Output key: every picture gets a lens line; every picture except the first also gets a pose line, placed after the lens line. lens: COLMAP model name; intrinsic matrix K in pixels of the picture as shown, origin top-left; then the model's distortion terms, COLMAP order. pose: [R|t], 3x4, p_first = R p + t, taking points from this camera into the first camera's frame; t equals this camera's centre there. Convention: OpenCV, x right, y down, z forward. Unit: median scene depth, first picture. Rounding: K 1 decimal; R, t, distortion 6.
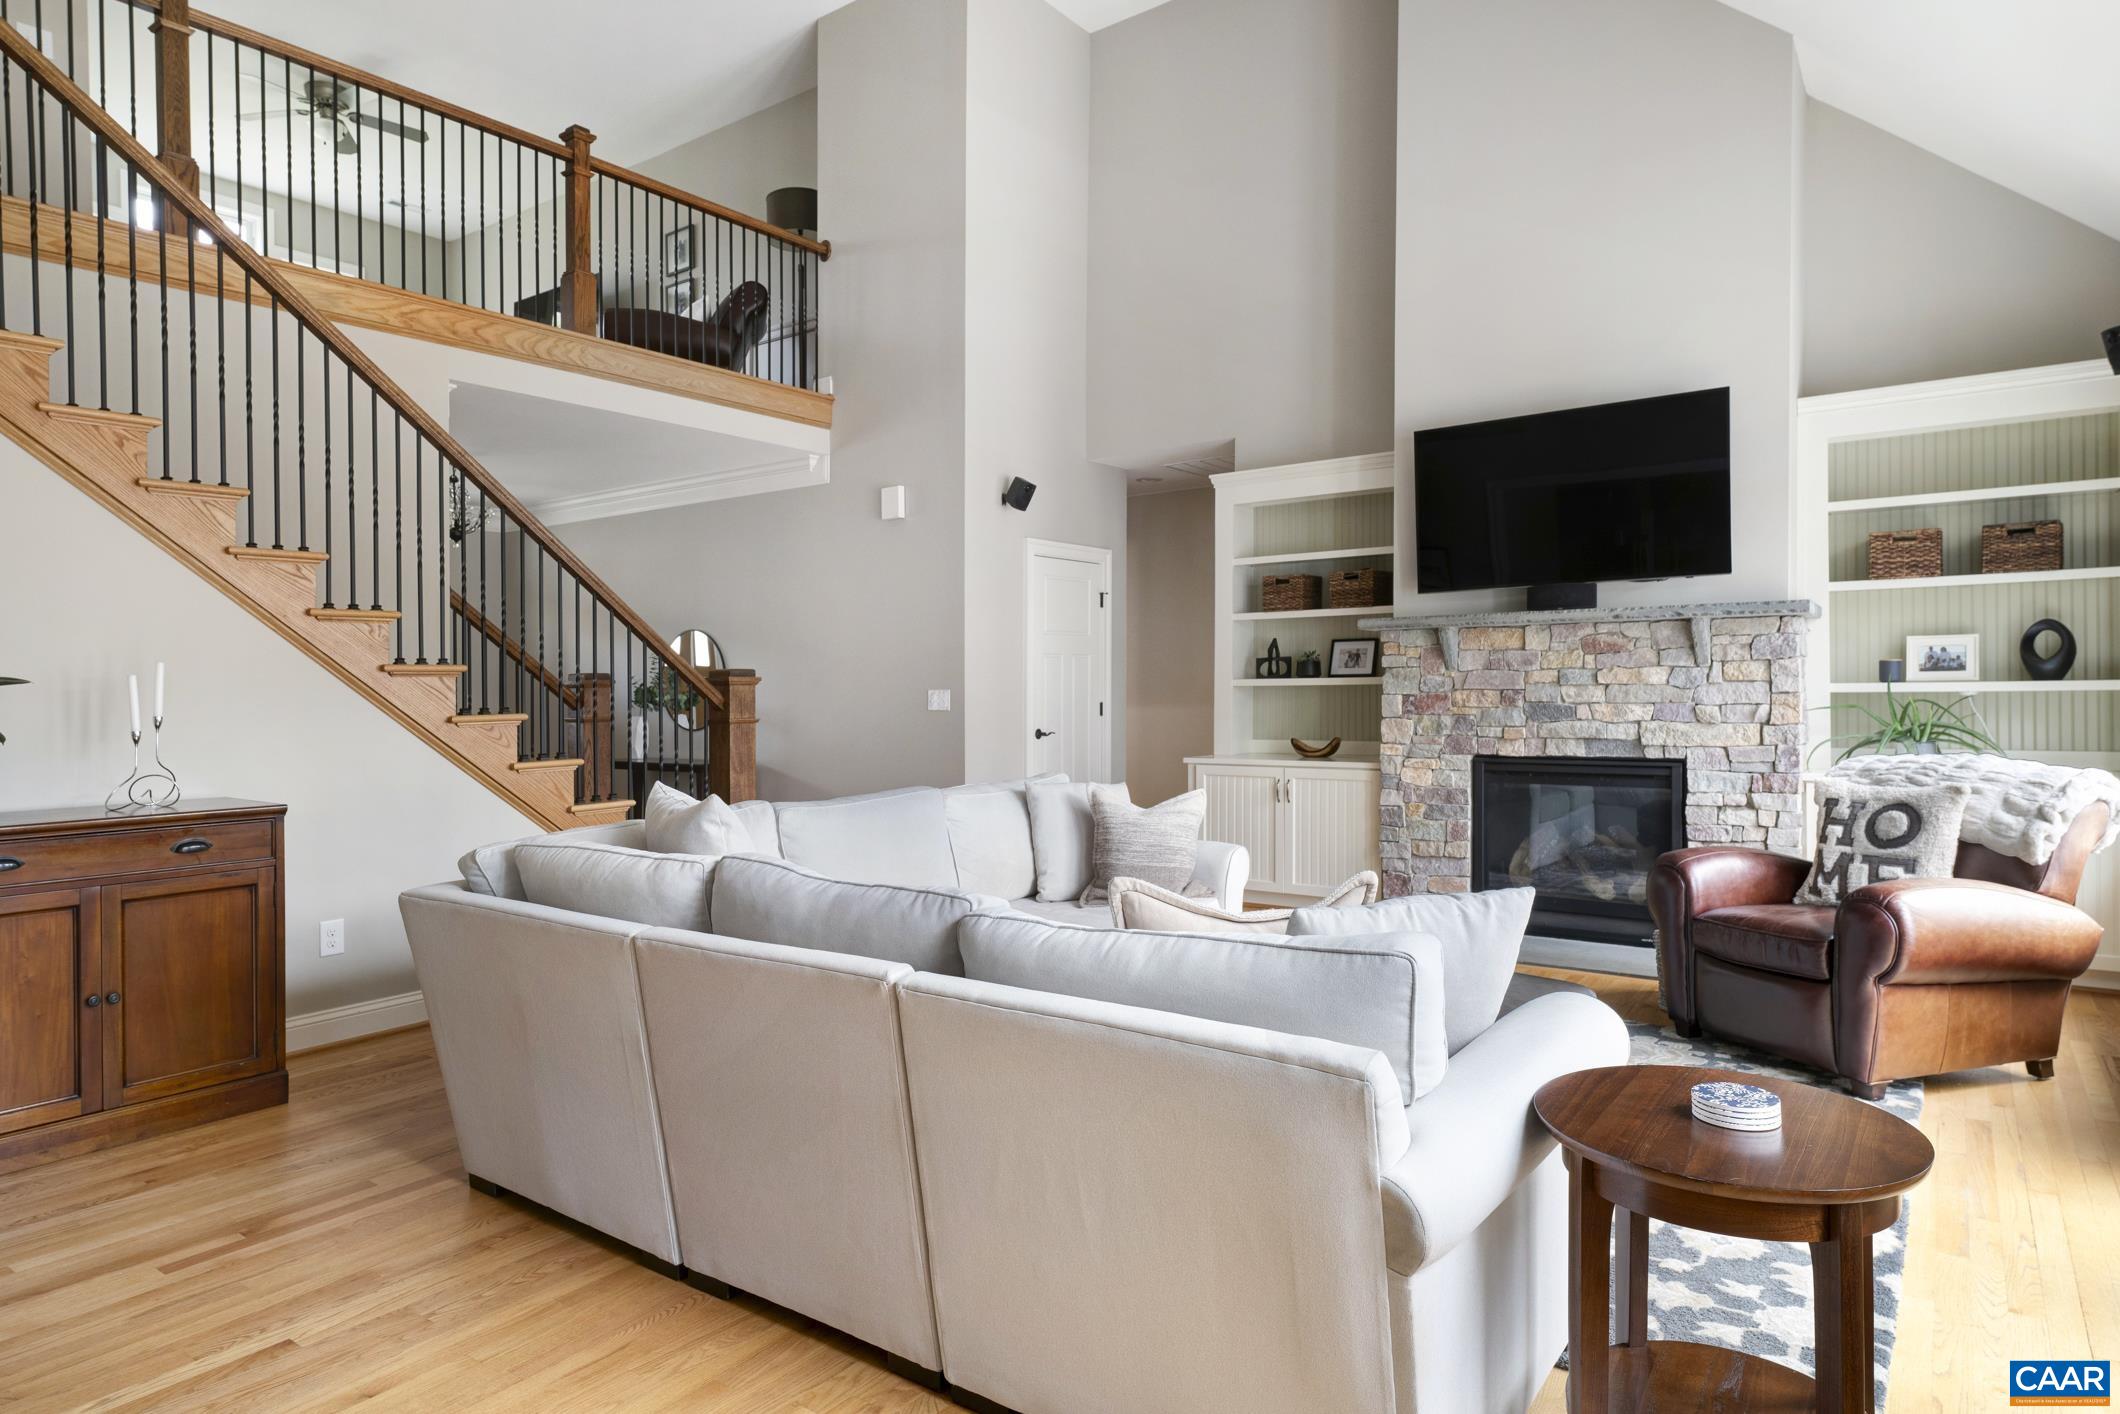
lens RADIAL K [[1226.6, 0, 1051.8], [0, 1226.6, 699.9], [0, 0, 1]] dist [-0.011706, -0.000714]
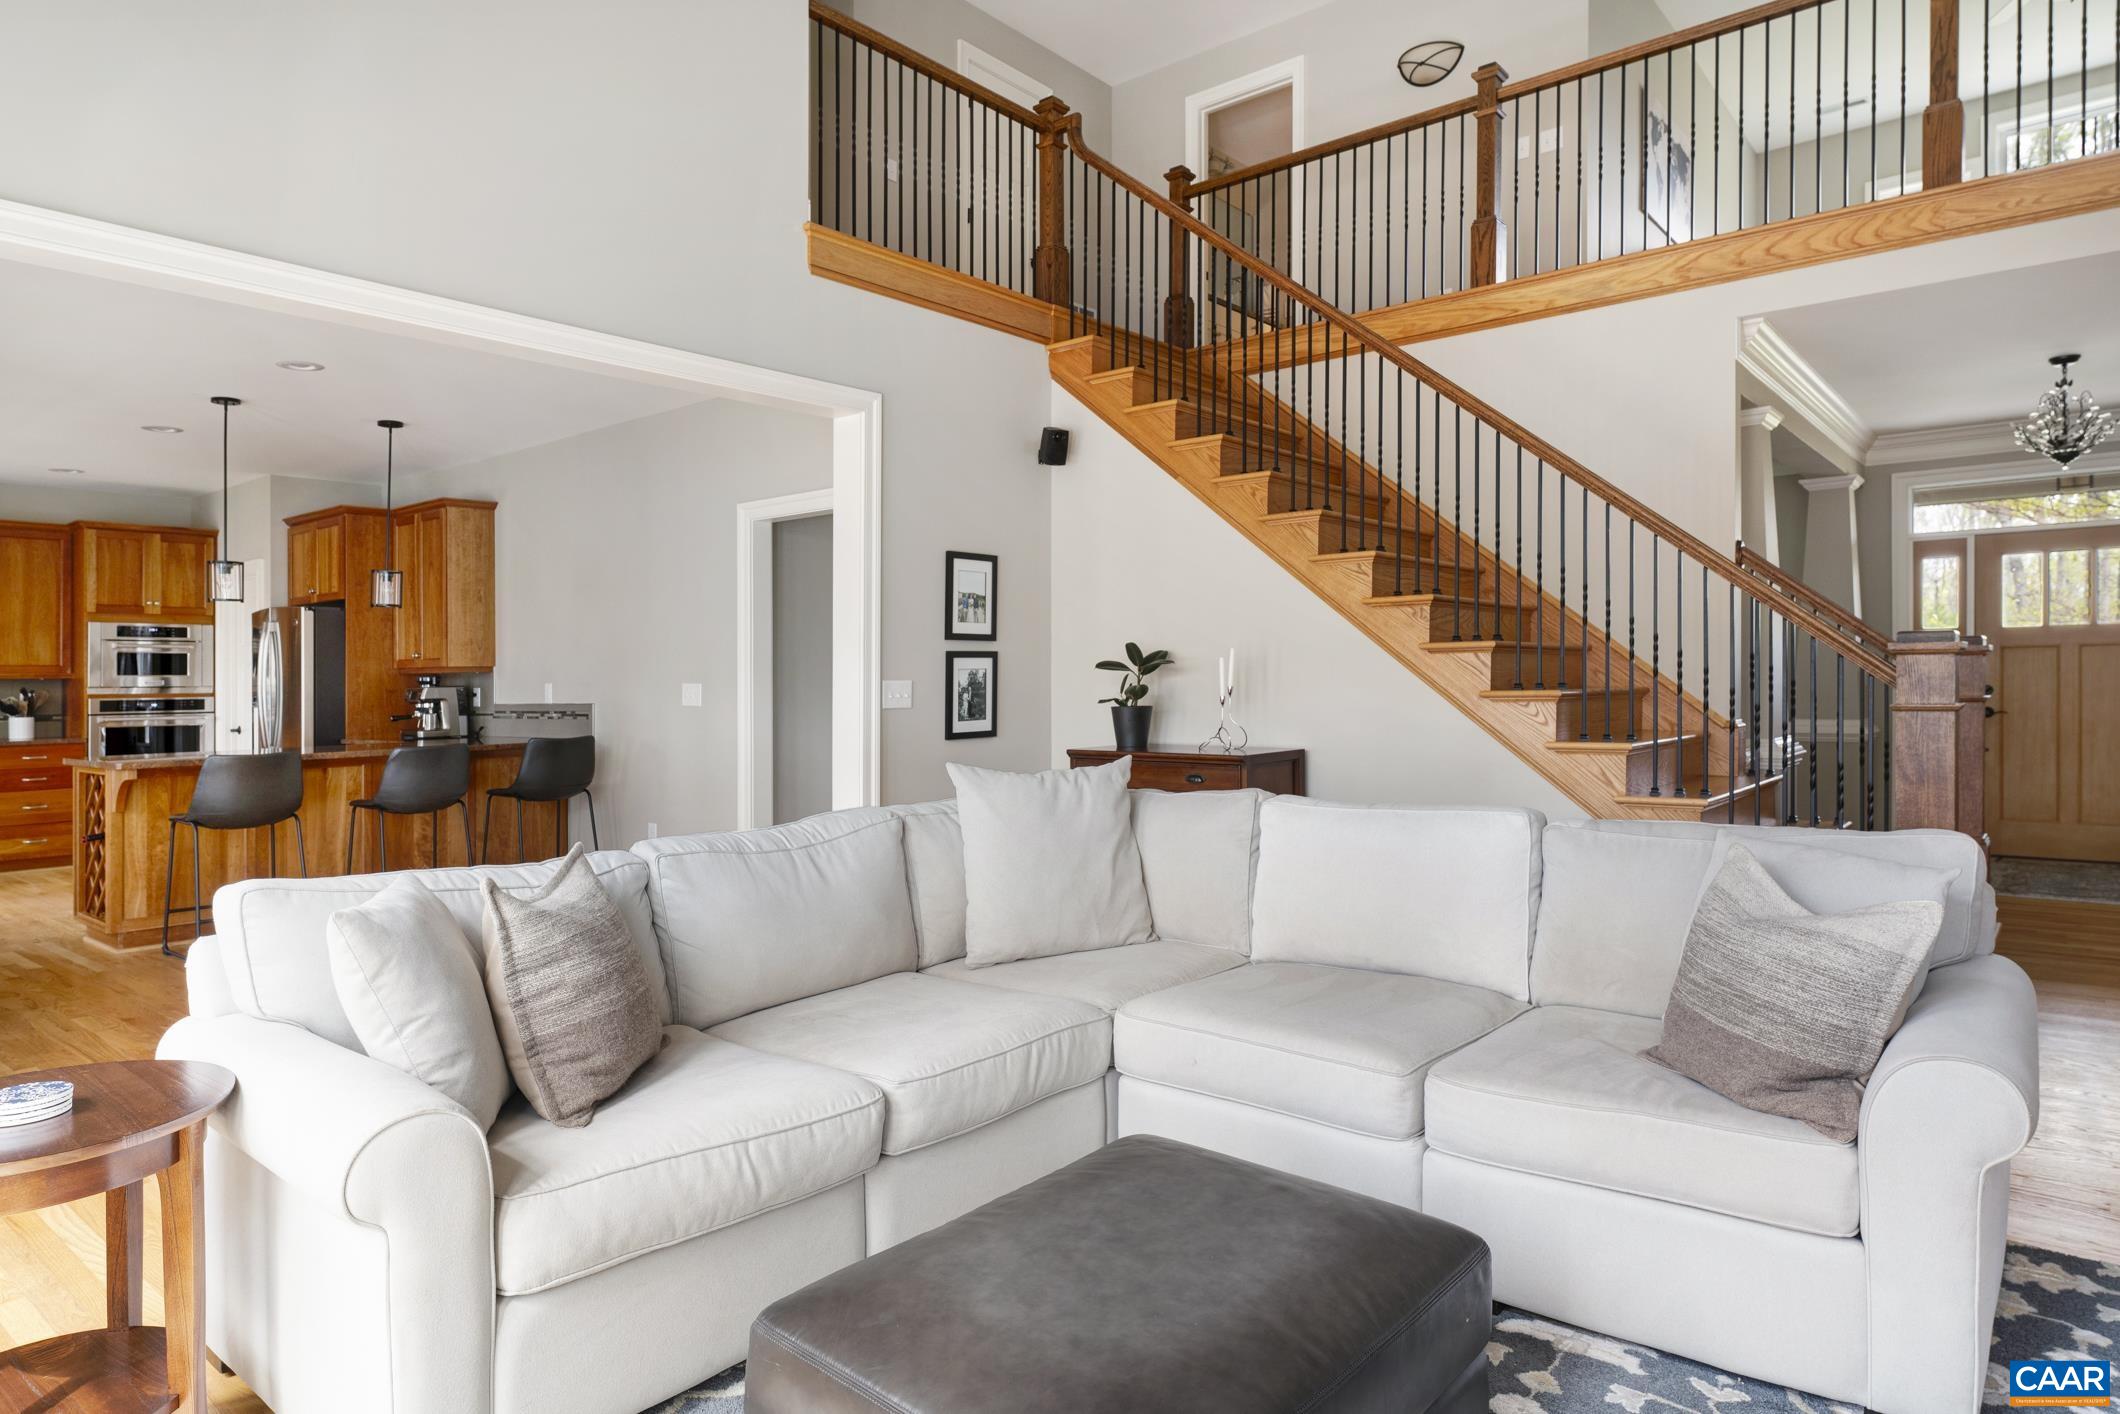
lens RADIAL K [[1226.6, 0, 1056.3], [0, 1226.6, 693.0], [0, 0, 1]] dist [-0.011706, -0.000714]
pose [[-0.062342, 0.024552, -0.997753, 0.315543], [-0.000481, 0.999697, 0.024630, -0.005756], [0.998055, 0.002016, -0.062312, 0.397366]]
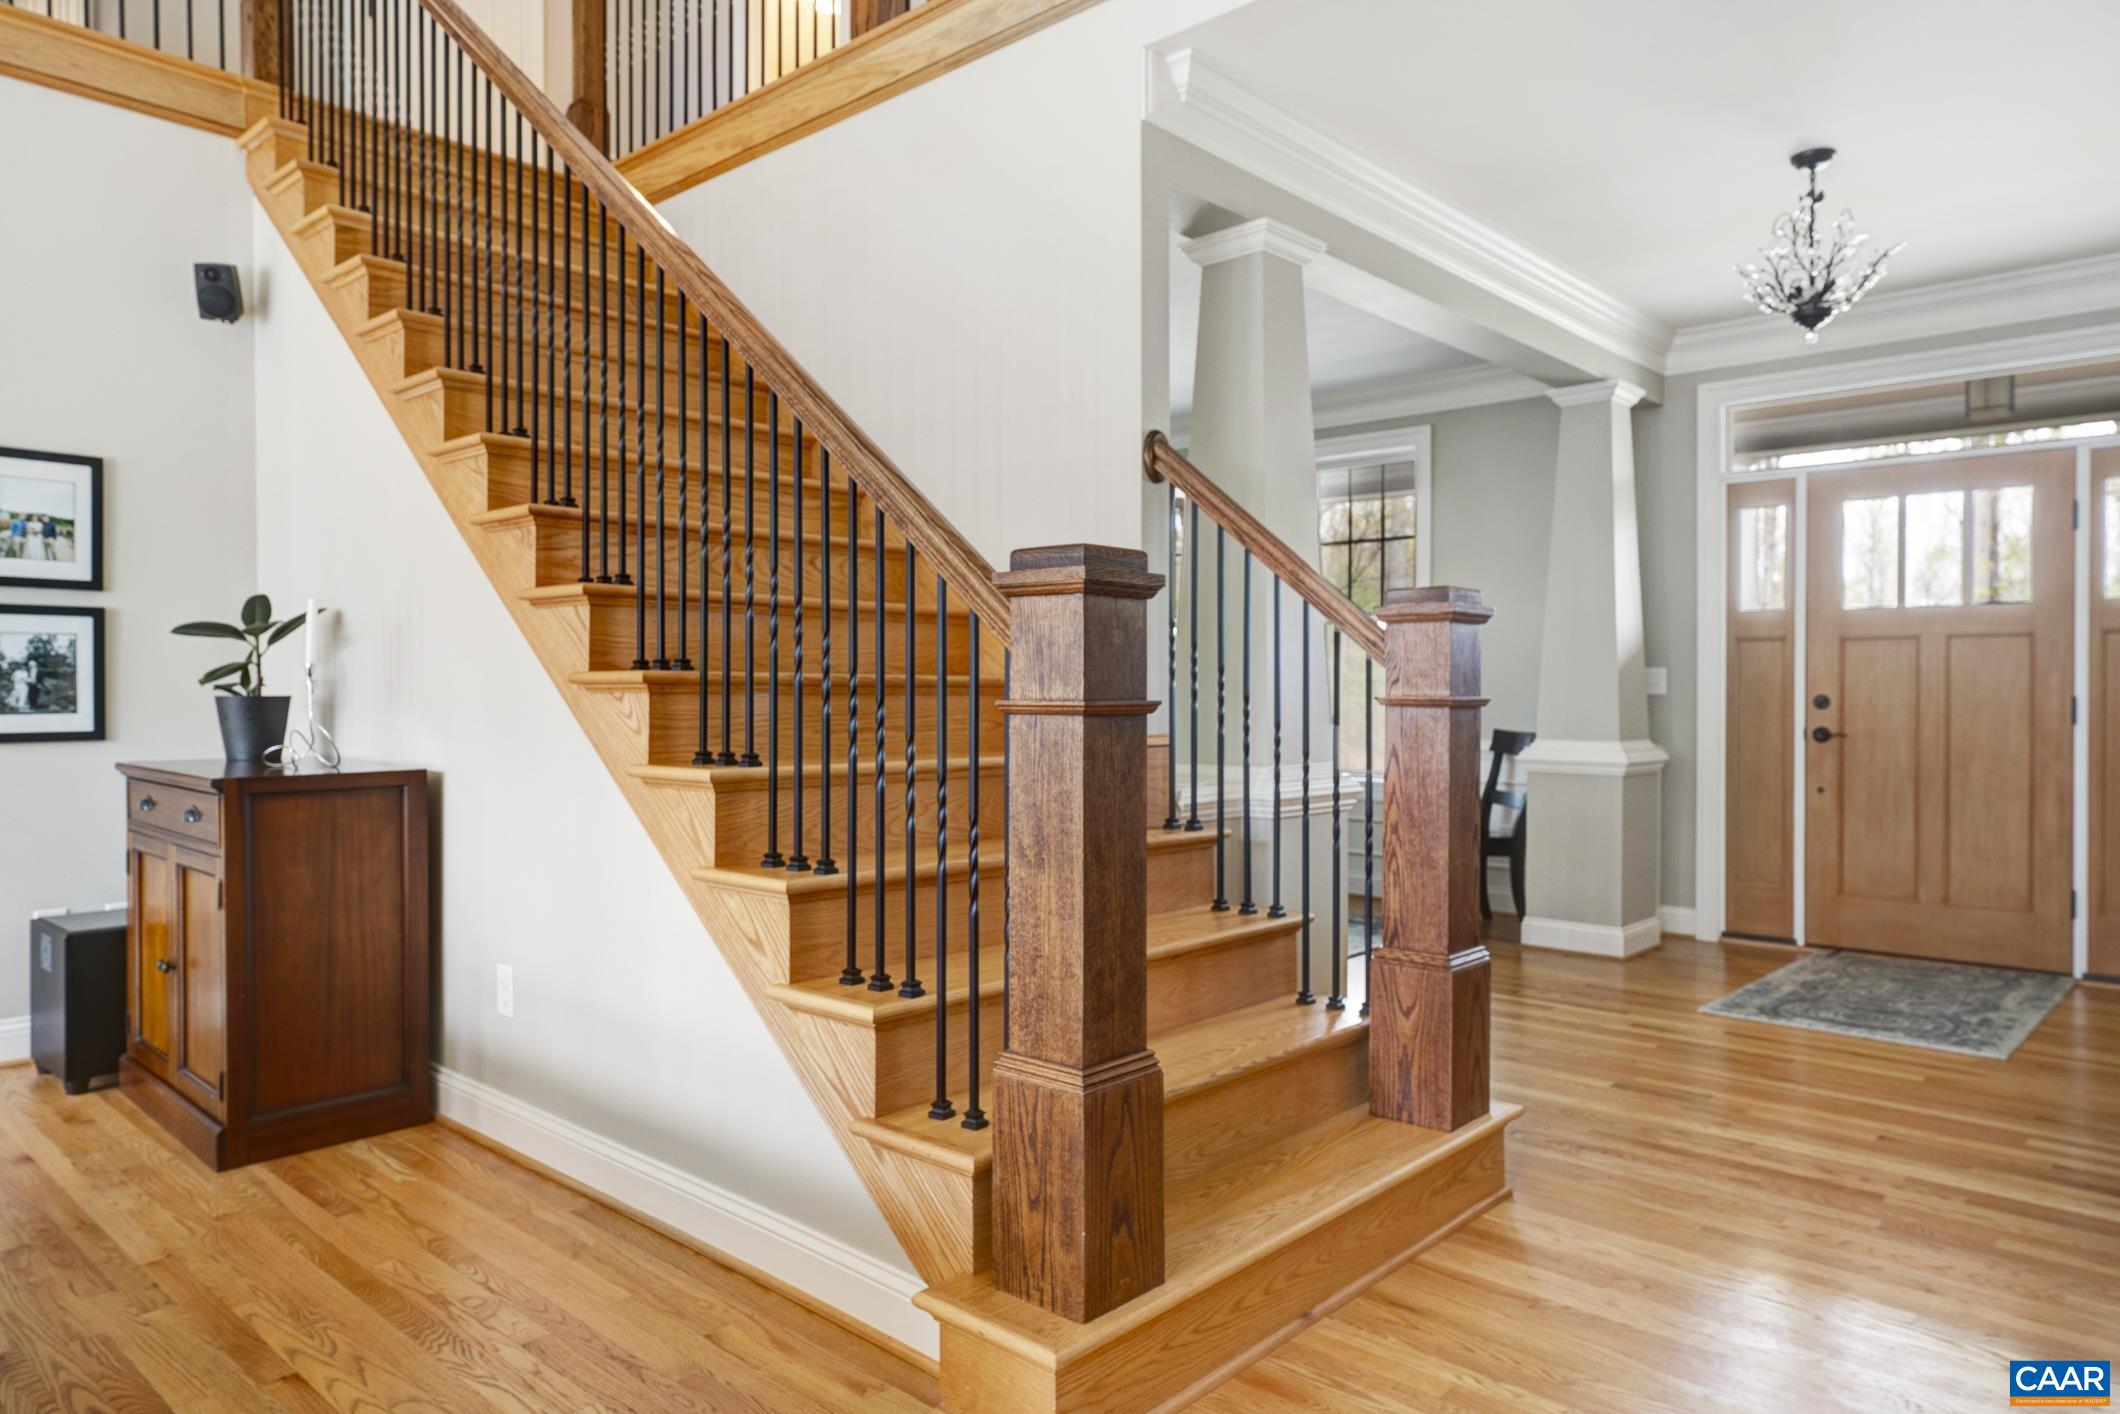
lens RADIAL K [[1368.8, 0, 1058.3], [0, 1368.8, 695.6], [0, 0, 1]] dist [-0.004025, 0.010745]
pose [[-0.088777, 0.019019, -0.995870, 0.077377], [-0.017634, 0.999631, 0.020663, 0.003856], [0.995895, 0.019396, -0.088409, 0.725198]]
